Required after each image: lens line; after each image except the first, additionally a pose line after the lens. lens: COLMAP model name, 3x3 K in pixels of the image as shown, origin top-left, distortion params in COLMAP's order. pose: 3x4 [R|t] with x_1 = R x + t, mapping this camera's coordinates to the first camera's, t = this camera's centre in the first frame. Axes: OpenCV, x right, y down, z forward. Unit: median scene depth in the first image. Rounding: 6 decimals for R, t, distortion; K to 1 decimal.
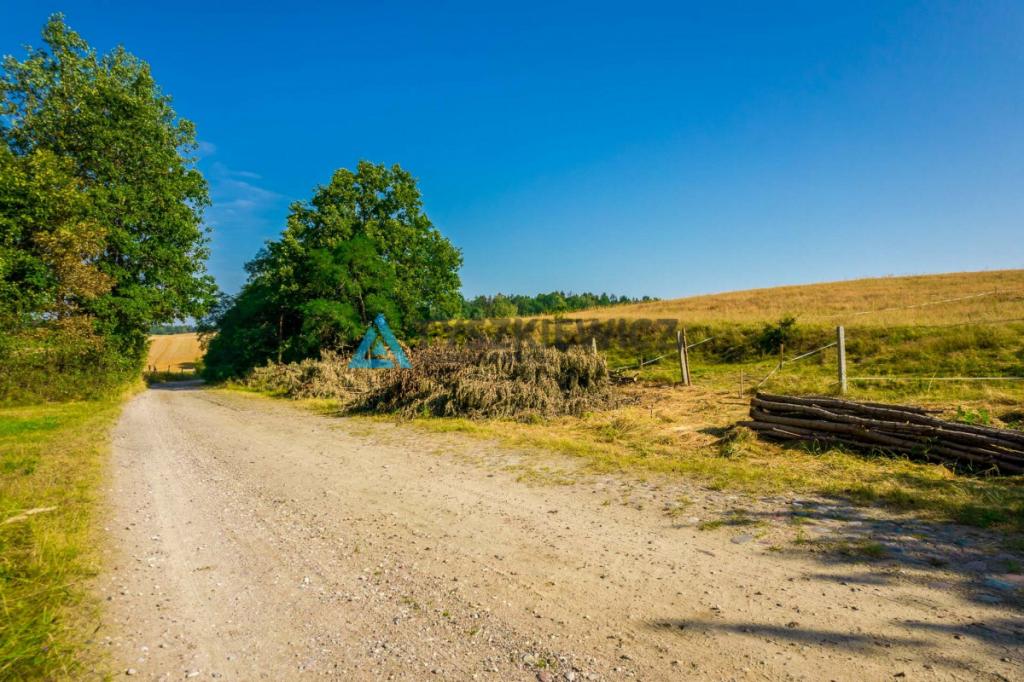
lens RADIAL K [[643.3, 0, 512.0], [0, 643.3, 341.0], [0, 0, 1]] dist [-0.079112, 0.074940]
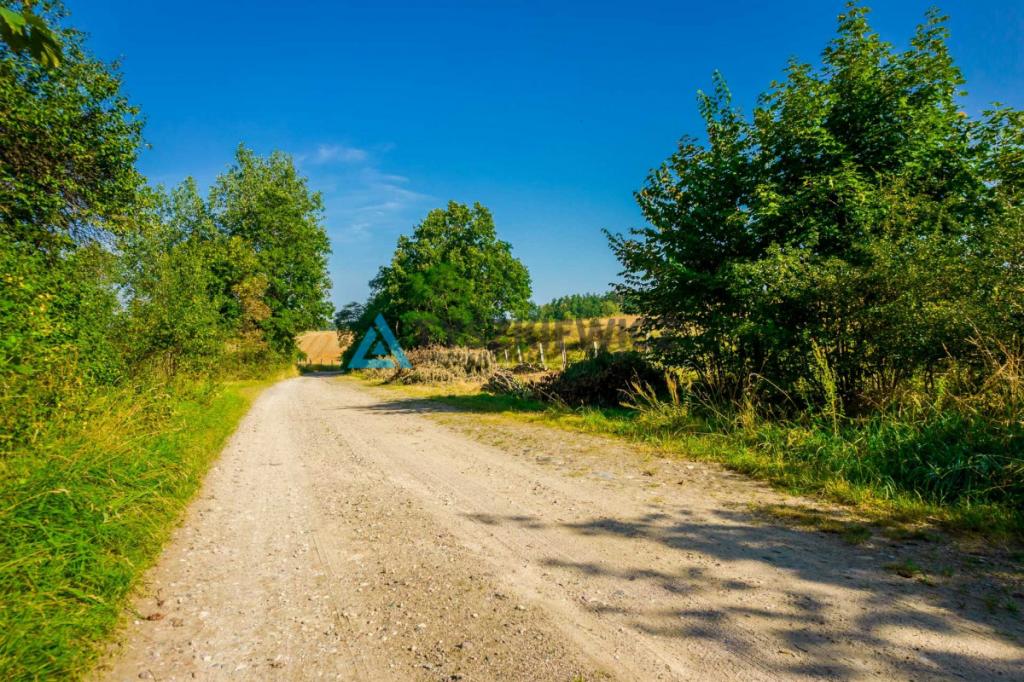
lens RADIAL K [[643.3, 0, 512.0], [0, 643.3, 341.0], [0, 0, 1]] dist [-0.079112, 0.074940]
pose [[0.974601, -0.002496, -0.223934, 0.206671], [0.004701, 0.999946, 0.009315, -0.012921], [0.223899, -0.010131, 0.974560, -0.284484]]
